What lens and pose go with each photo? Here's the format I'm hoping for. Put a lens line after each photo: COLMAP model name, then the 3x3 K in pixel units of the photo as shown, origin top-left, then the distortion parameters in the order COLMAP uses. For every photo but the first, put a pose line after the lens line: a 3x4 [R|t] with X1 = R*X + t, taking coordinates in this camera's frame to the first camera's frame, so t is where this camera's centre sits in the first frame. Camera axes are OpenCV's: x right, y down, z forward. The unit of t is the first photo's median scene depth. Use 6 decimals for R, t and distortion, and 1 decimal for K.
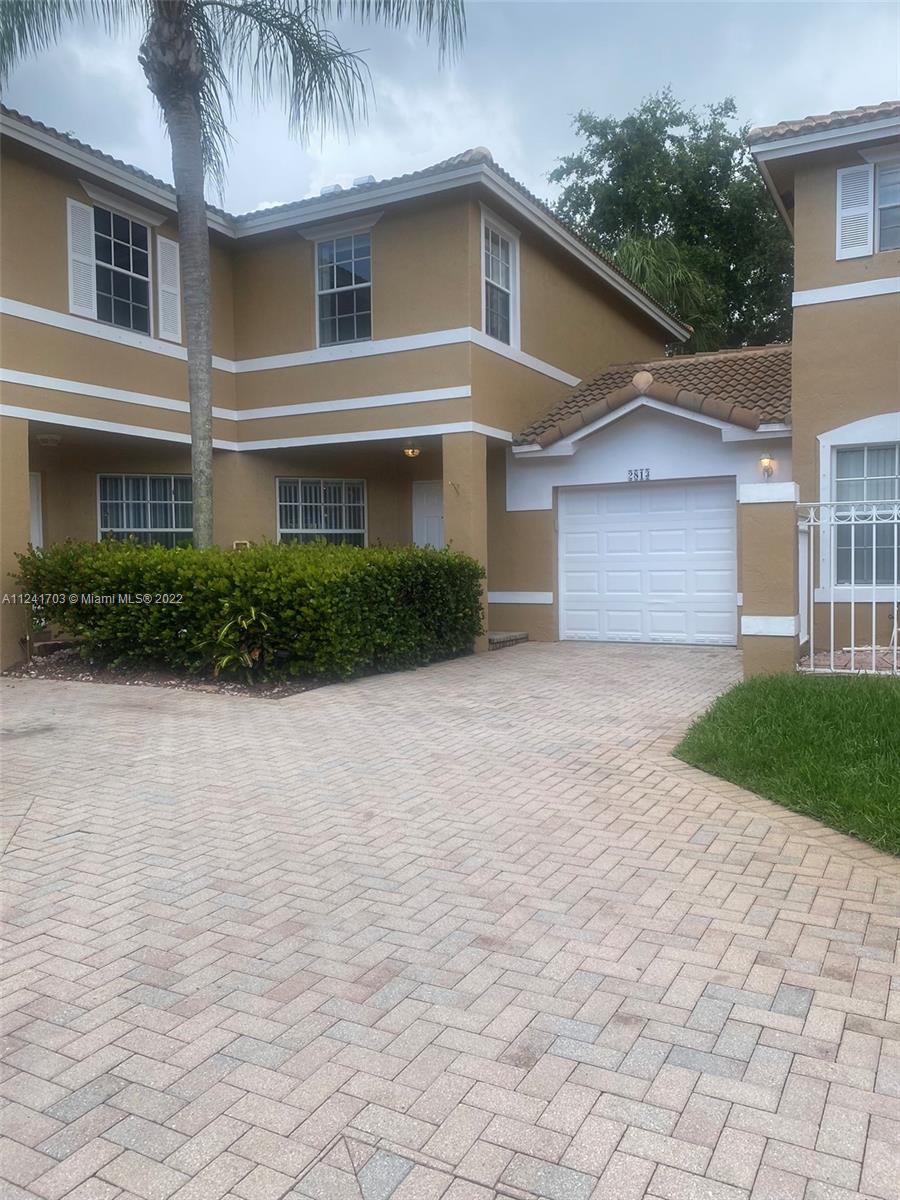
lens RADIAL K [[915.0, 0, 453.9], [0, 915.0, 599.9], [0, 0, 1]] dist [0.047752, -0.056702]
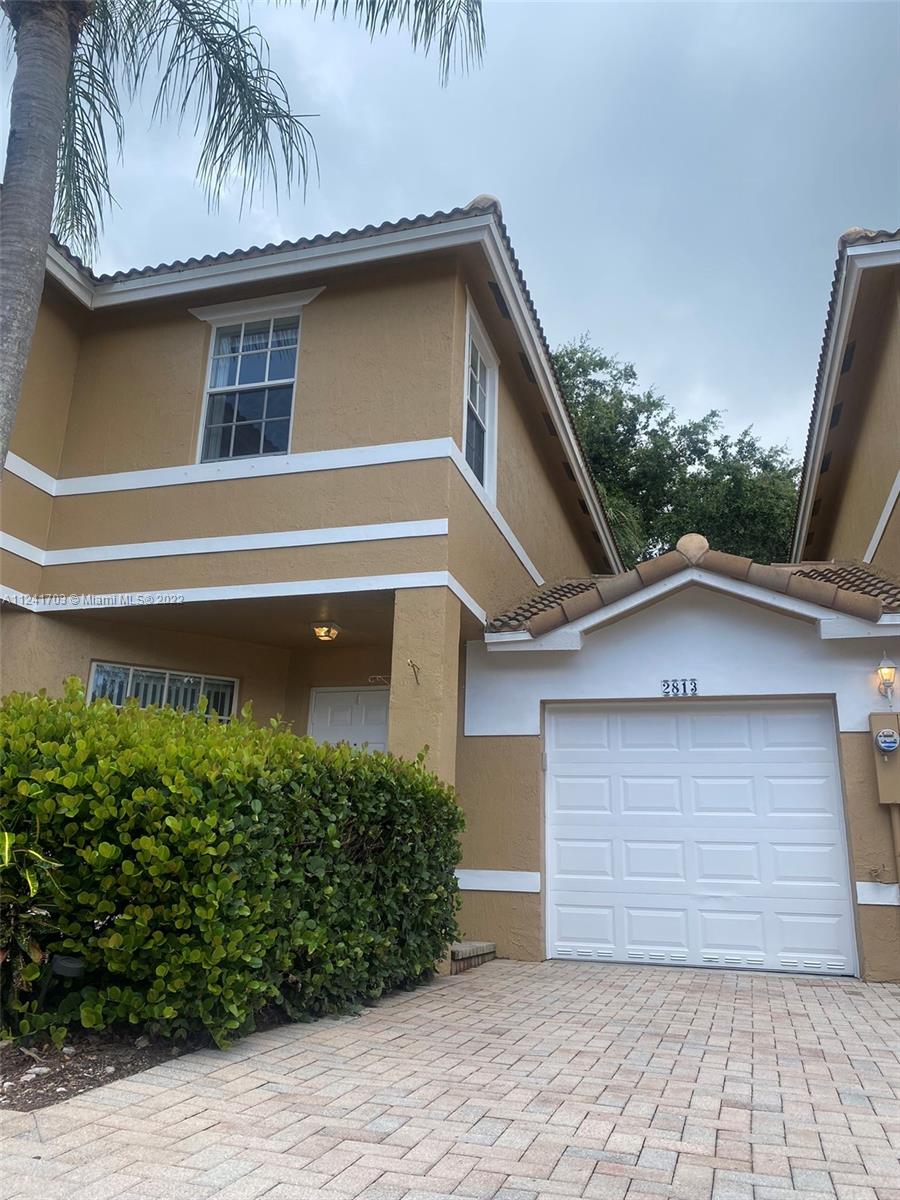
lens RADIAL K [[915.0, 0, 442.4], [0, 915.0, 588.7], [0, 0, 1]] dist [0.047752, -0.056702]
pose [[0.980174, 0.099748, 0.171202, -0.090894], [-0.036134, 0.939538, -0.340533, 0.028868], [-0.194818, 0.327595, 0.924515, 0.444873]]
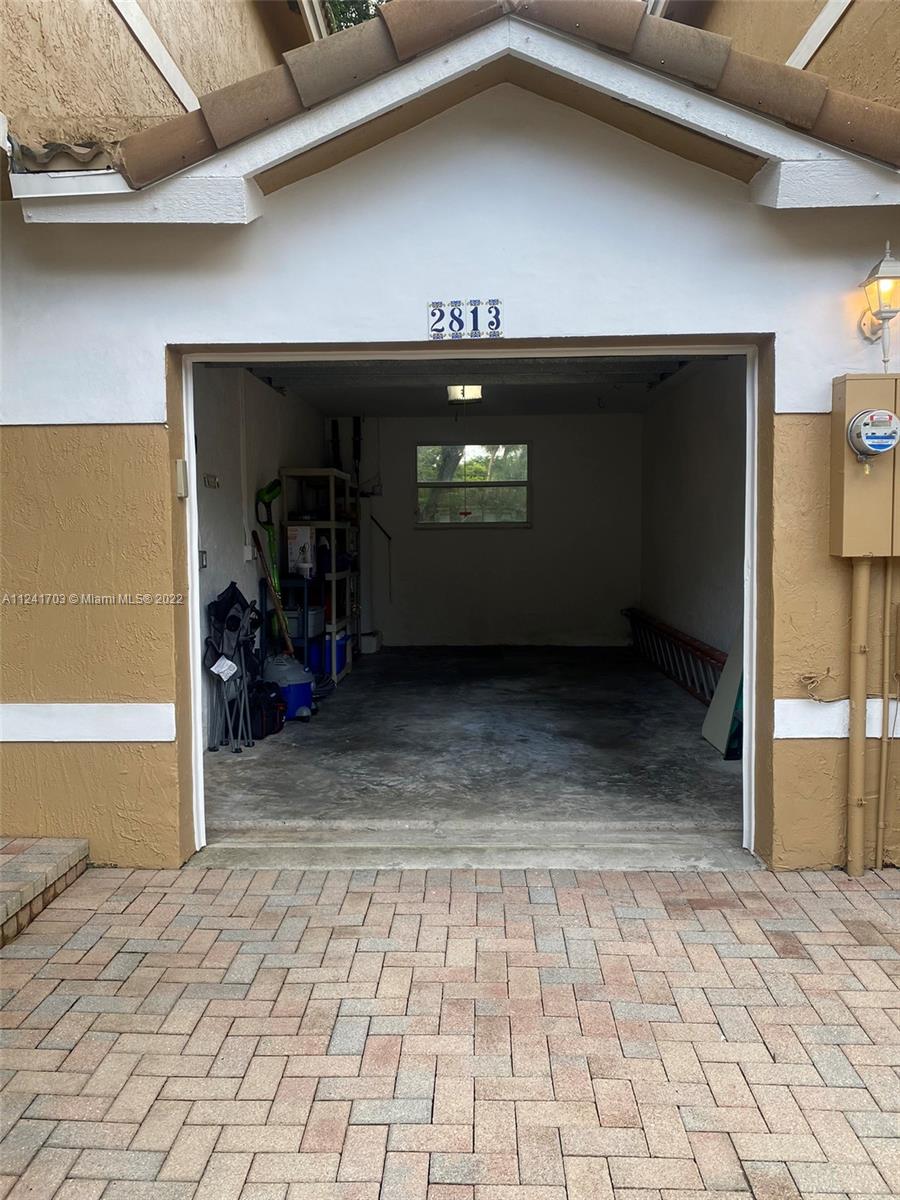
lens RADIAL K [[1000.4, 0, 449.5], [0, 1000.4, 611.7], [0, 0, 1]] dist [0.018425, 0.003148]
pose [[0.892674, -0.031316, 0.449614, 0.047650], [0.019991, 0.999353, 0.029914, -0.053496], [-0.450259, -0.017715, 0.892722, 0.770169]]
